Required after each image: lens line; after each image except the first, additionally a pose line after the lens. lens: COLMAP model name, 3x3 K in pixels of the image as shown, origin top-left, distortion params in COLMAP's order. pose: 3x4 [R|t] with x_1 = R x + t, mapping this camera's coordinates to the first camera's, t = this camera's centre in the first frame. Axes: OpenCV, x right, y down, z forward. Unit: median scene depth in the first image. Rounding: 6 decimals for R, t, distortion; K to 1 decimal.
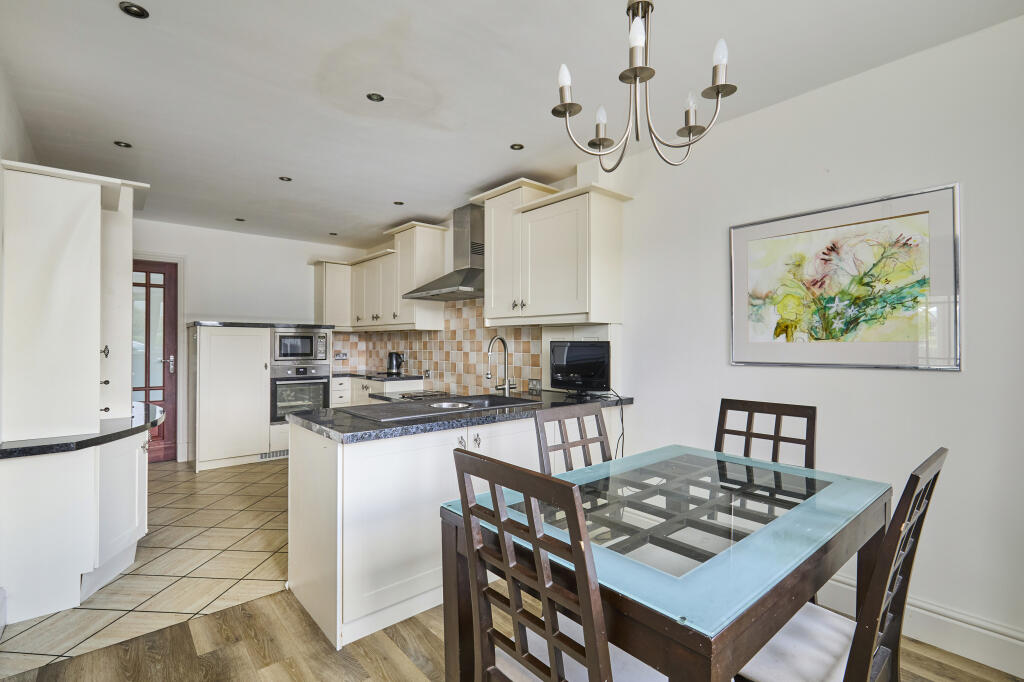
lens RADIAL K [[472.3, 0, 508.8], [0, 472.3, 341.9], [0, 0, 1]] dist [0.001833, 0.000730]
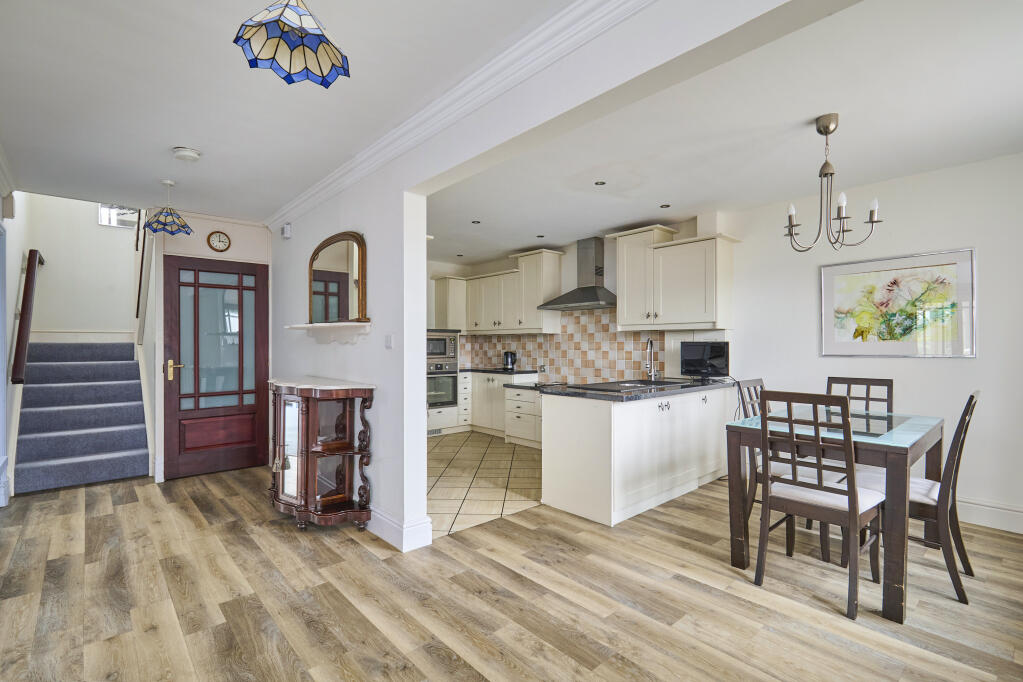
lens RADIAL K [[471.8, 0, 513.0], [0, 471.8, 342.6], [0, 0, 1]] dist [0.001833, 0.000730]
pose [[0.999644, -0.002562, 0.026559, -0.309566], [0.002652, 0.999991, -0.003346, 0.003057], [-0.026550, 0.003415, 0.999642, -0.269007]]
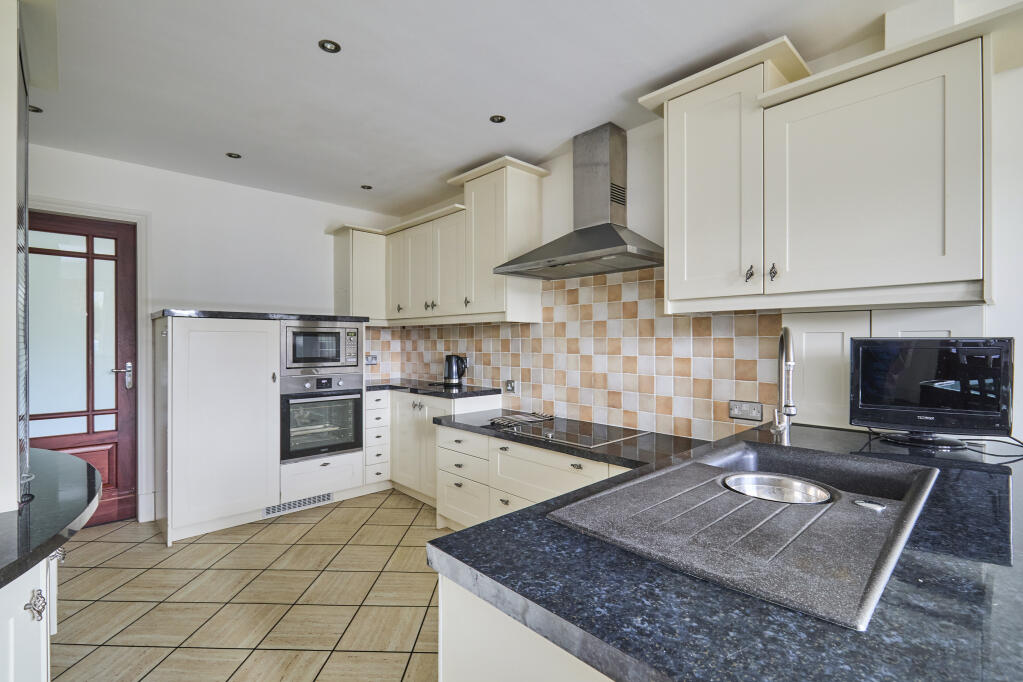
lens RADIAL K [[471.8, 0, 511.3], [0, 471.8, 341.2], [0, 0, 1]] dist [0.001833, 0.000730]
pose [[0.998924, -0.004538, 0.046149, -0.220393], [0.004360, 0.999983, 0.003953, -0.001072], [-0.046166, -0.003748, 0.998927, 0.333758]]
